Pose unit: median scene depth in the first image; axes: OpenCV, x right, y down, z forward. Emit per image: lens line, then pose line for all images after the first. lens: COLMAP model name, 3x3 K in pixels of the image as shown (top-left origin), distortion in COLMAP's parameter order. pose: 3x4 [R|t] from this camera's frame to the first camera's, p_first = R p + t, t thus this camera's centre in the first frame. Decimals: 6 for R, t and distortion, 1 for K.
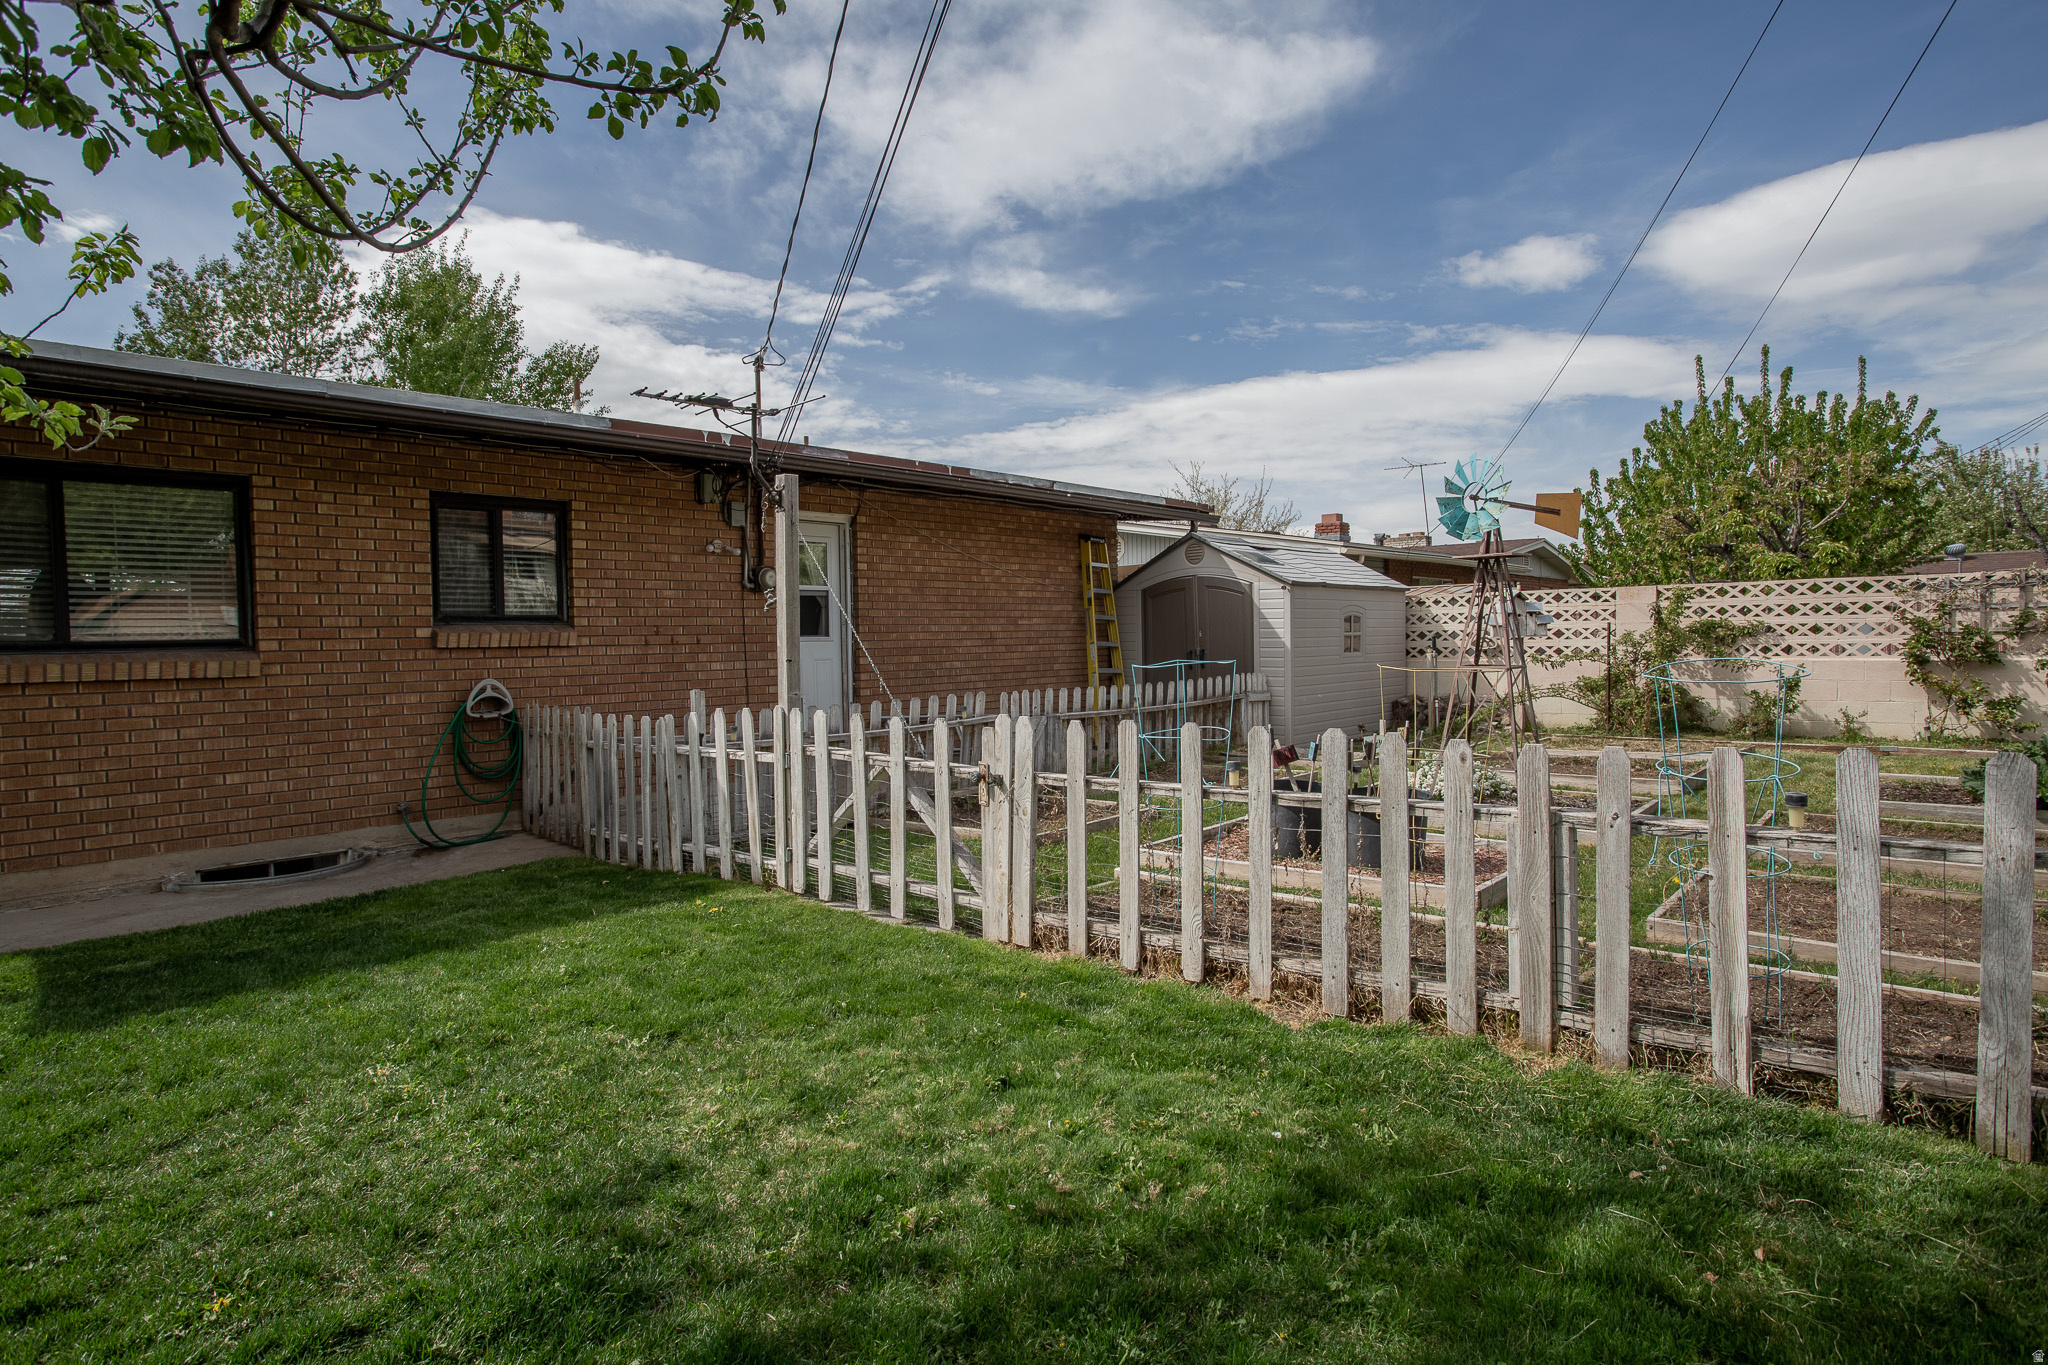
lens RADIAL K [[1106.1, 0, 1011.8], [0, 1106.1, 674.2], [0, 0, 1]] dist [-0.060830, 0.035144]
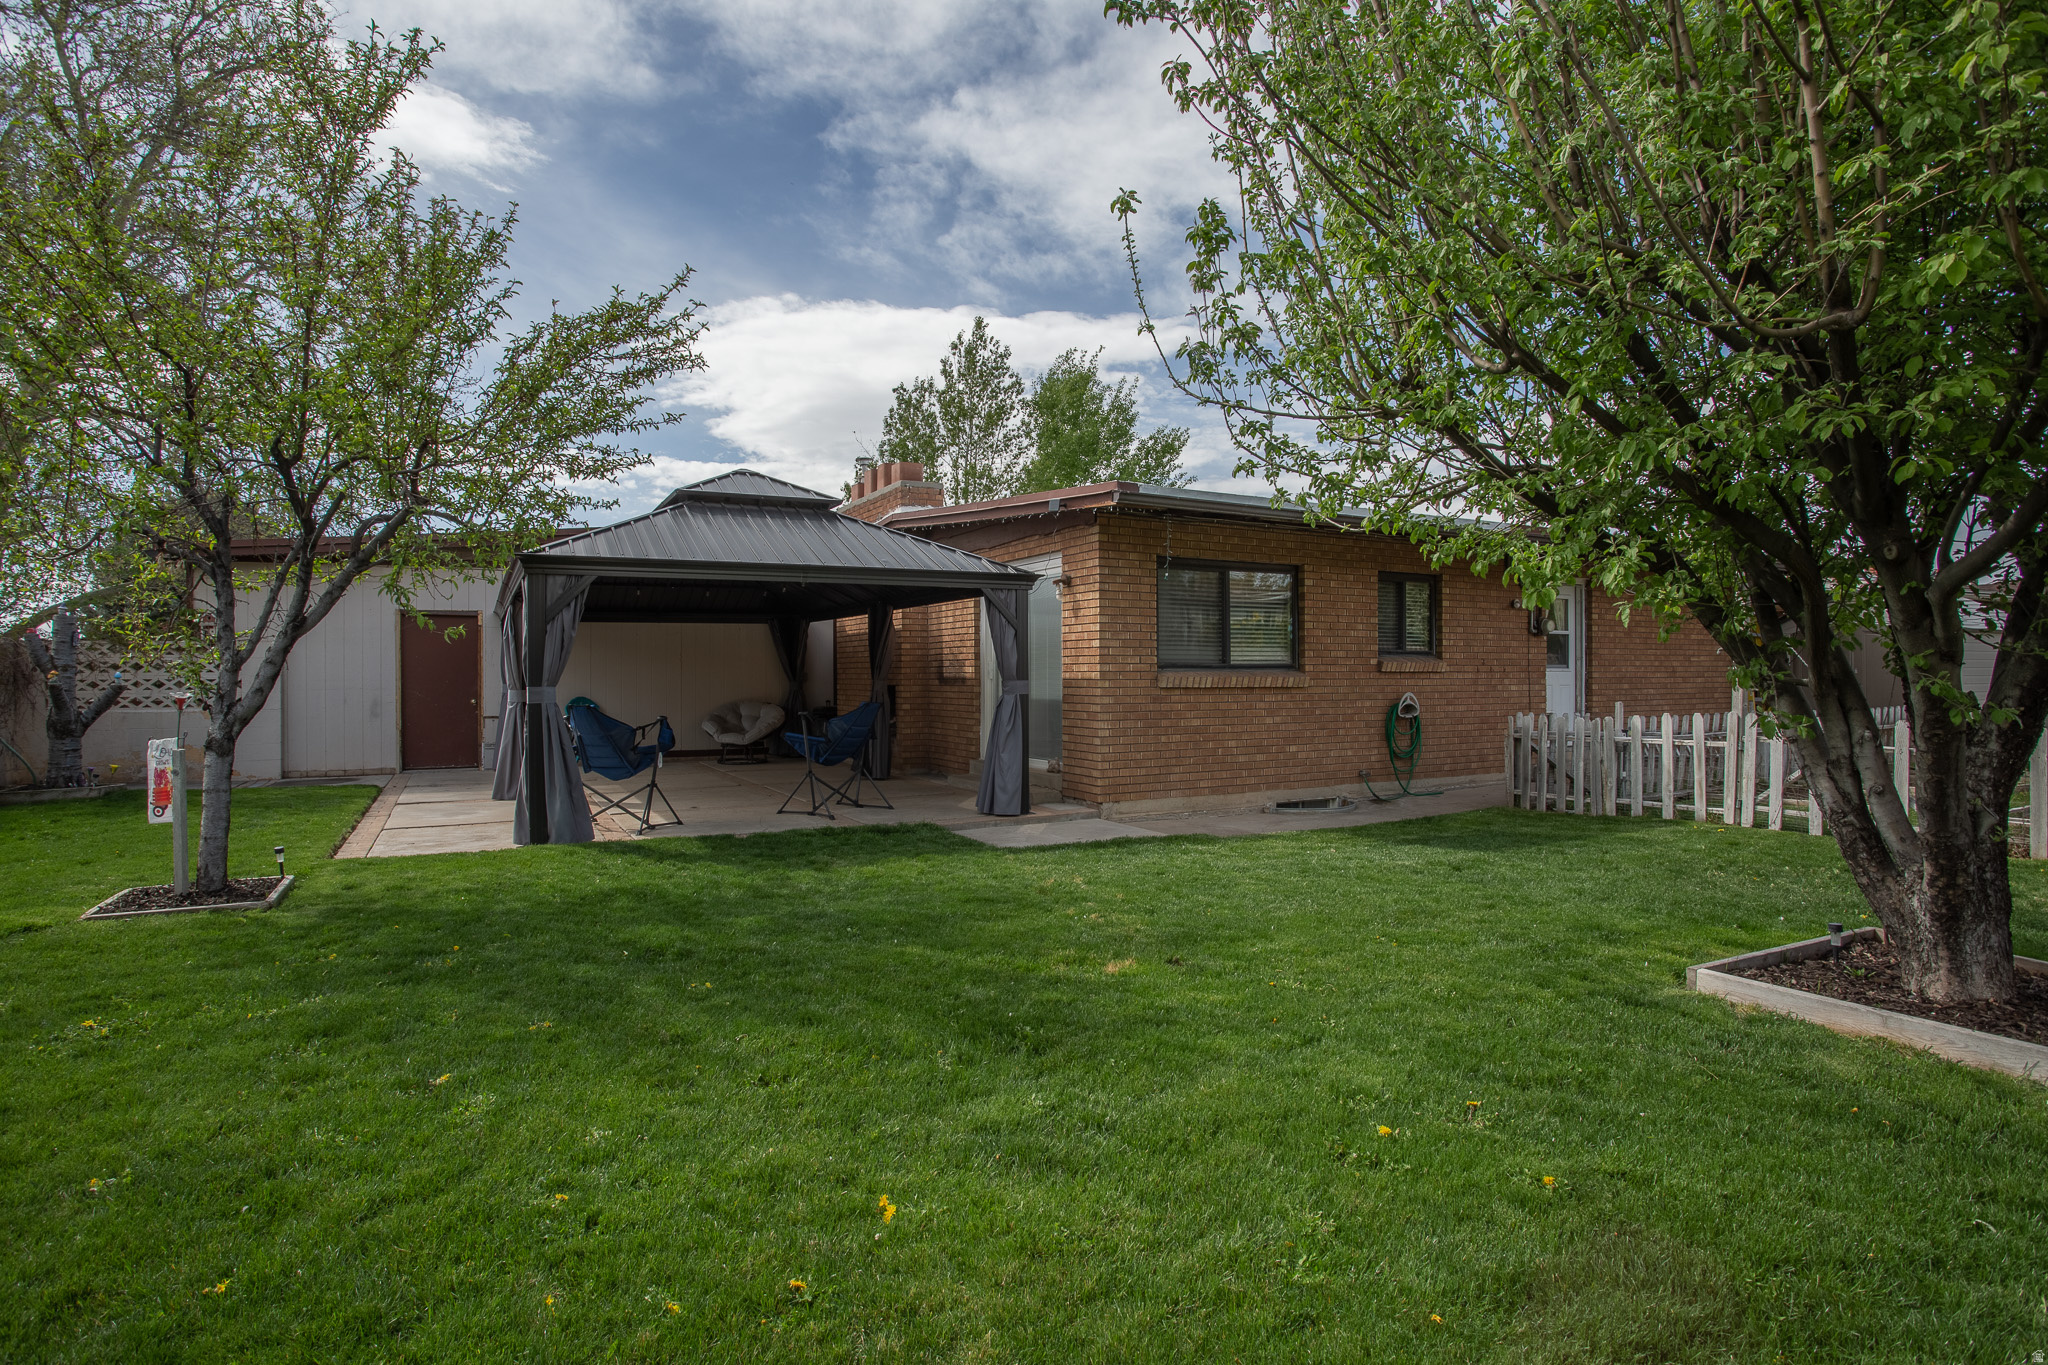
lens RADIAL K [[1052.7, 0, 1025.1], [0, 1052.7, 683.8], [0, 0, 1]] dist [-0.063210, 0.027088]
pose [[0.943816, 0.022886, -0.329679, -0.652573], [-0.028004, 0.999550, -0.010783, 0.030100], [0.329284, 0.019409, 0.944031, -0.726987]]
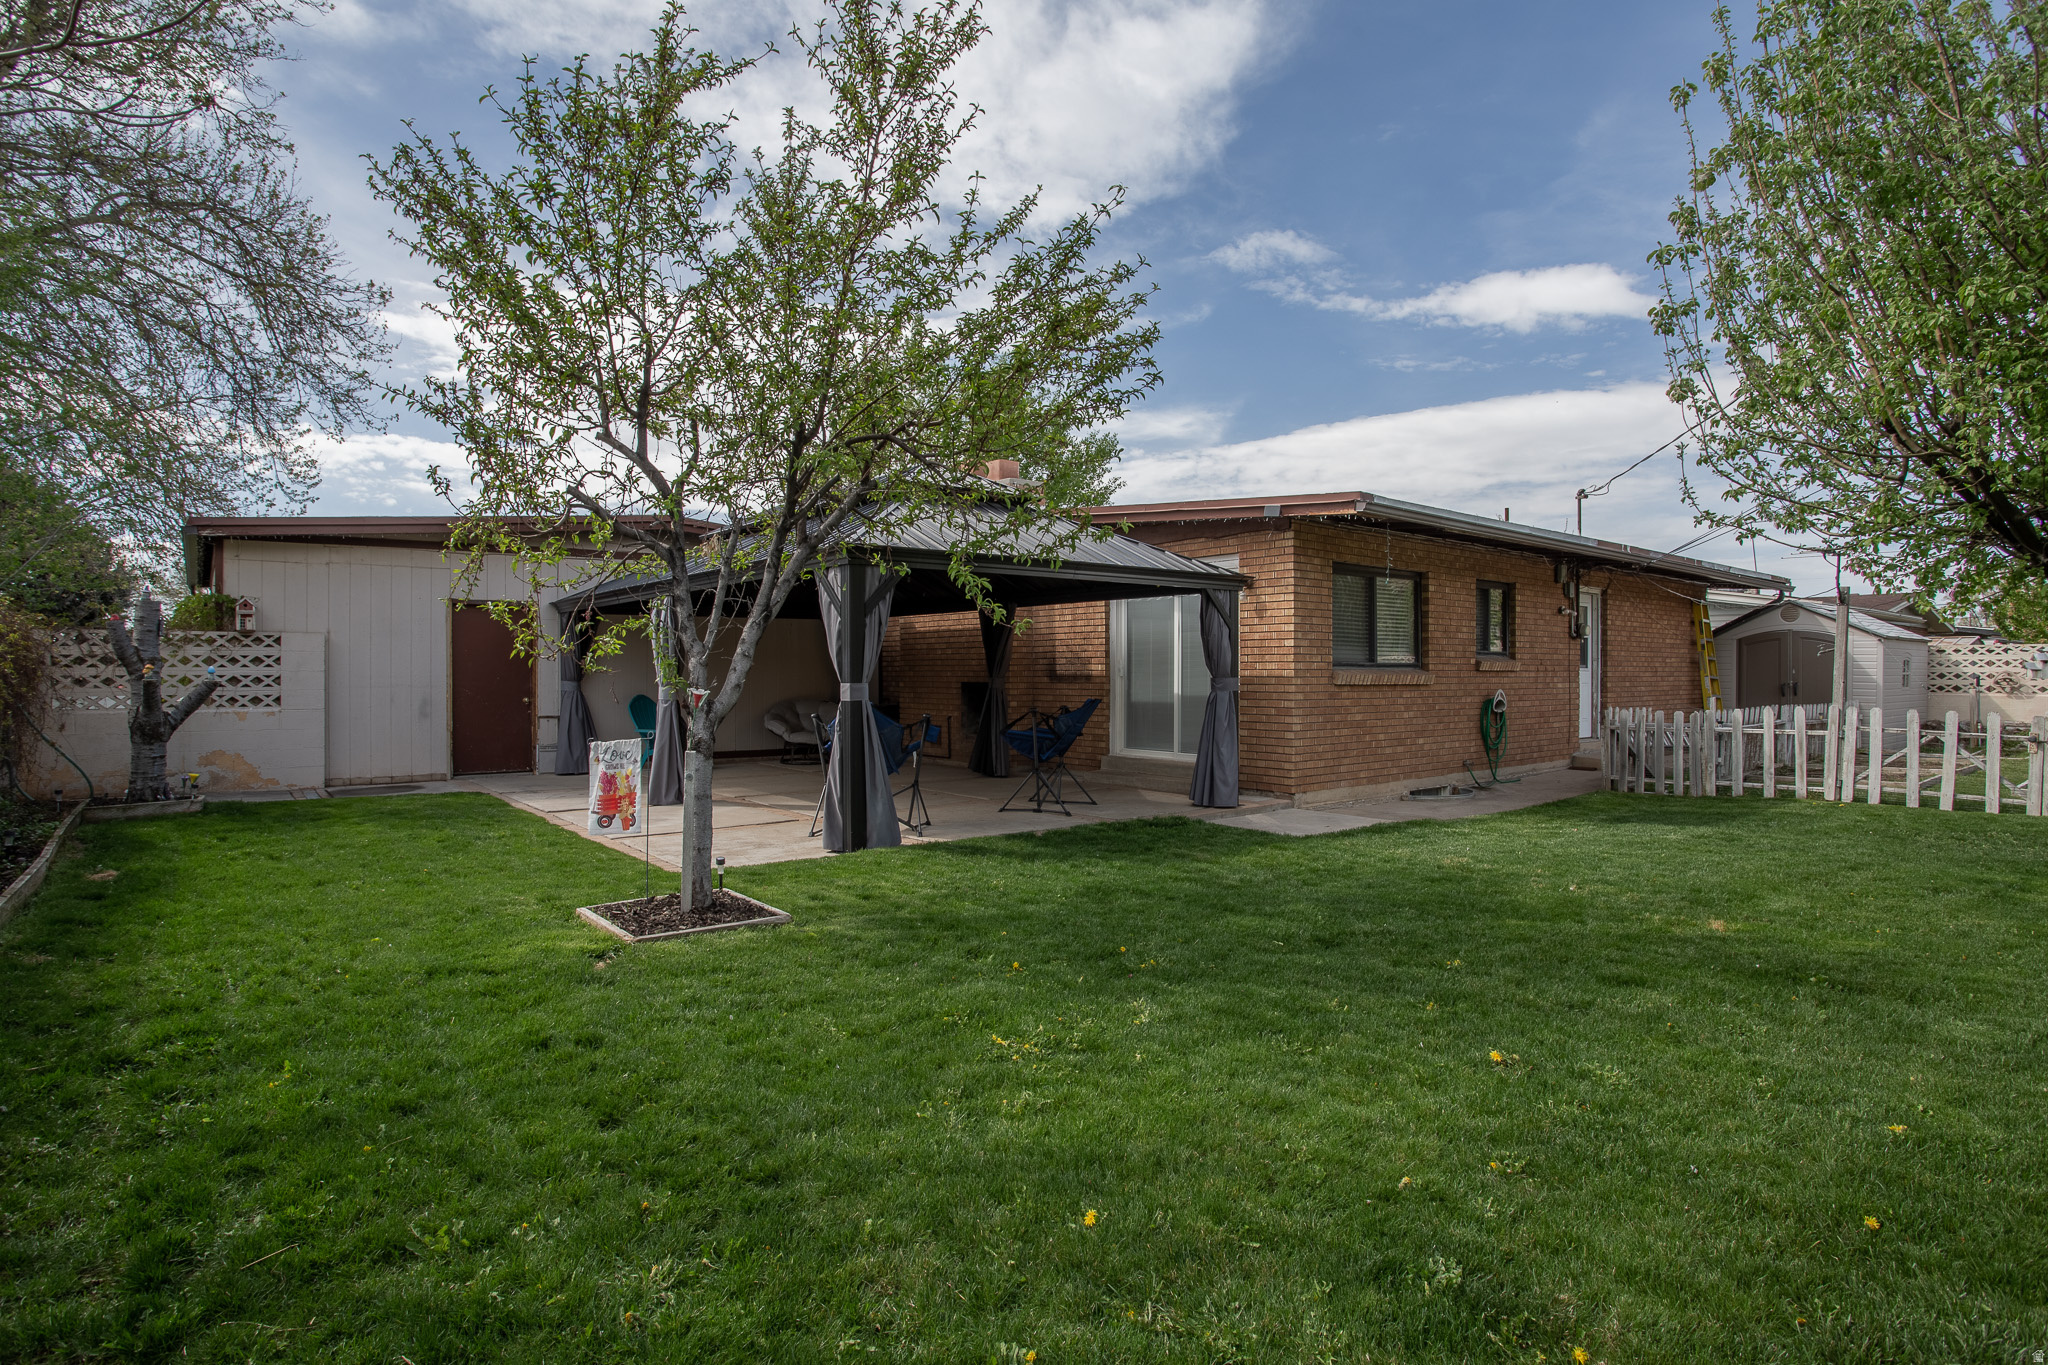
lens RADIAL K [[1052.7, 0, 1024.7], [0, 1052.7, 682.3], [0, 0, 1]] dist [-0.063210, 0.027088]
pose [[0.988930, 0.023844, -0.146452, -1.257715], [-0.026438, 0.999526, -0.015791, 0.049660], [0.146006, 0.019488, 0.989092, -0.906703]]
